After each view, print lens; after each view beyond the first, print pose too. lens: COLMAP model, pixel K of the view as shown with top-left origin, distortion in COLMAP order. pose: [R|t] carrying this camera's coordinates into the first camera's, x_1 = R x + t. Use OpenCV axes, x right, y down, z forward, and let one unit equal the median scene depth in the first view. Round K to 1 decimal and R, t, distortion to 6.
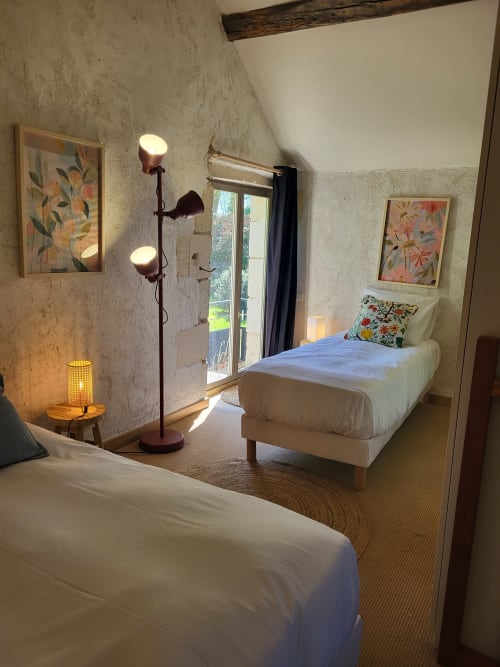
lens RADIAL K [[506.8, 0, 249.5], [0, 506.8, 332.1], [0, 0, 1]] dist [0.042920, -0.004897]
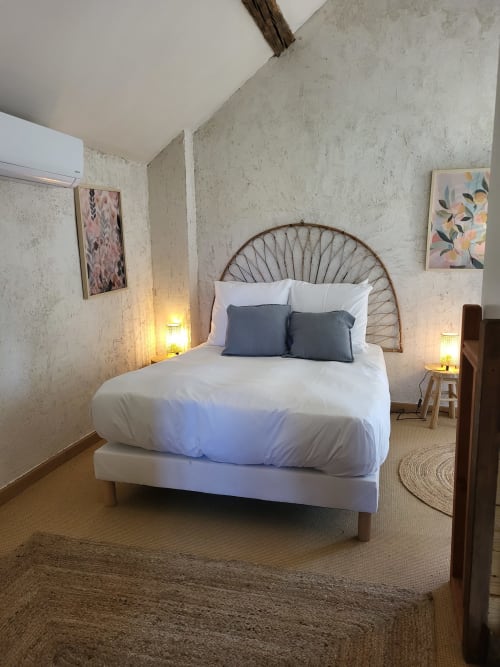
lens RADIAL K [[506.8, 0, 250.5], [0, 506.8, 333.7], [0, 0, 1]] dist [0.042920, -0.004897]
pose [[0.307200, 0.125599, -0.943320, 0.801602], [-0.156571, 0.984415, 0.080082, 0.034581], [0.938677, 0.123095, 0.322077, 0.052280]]
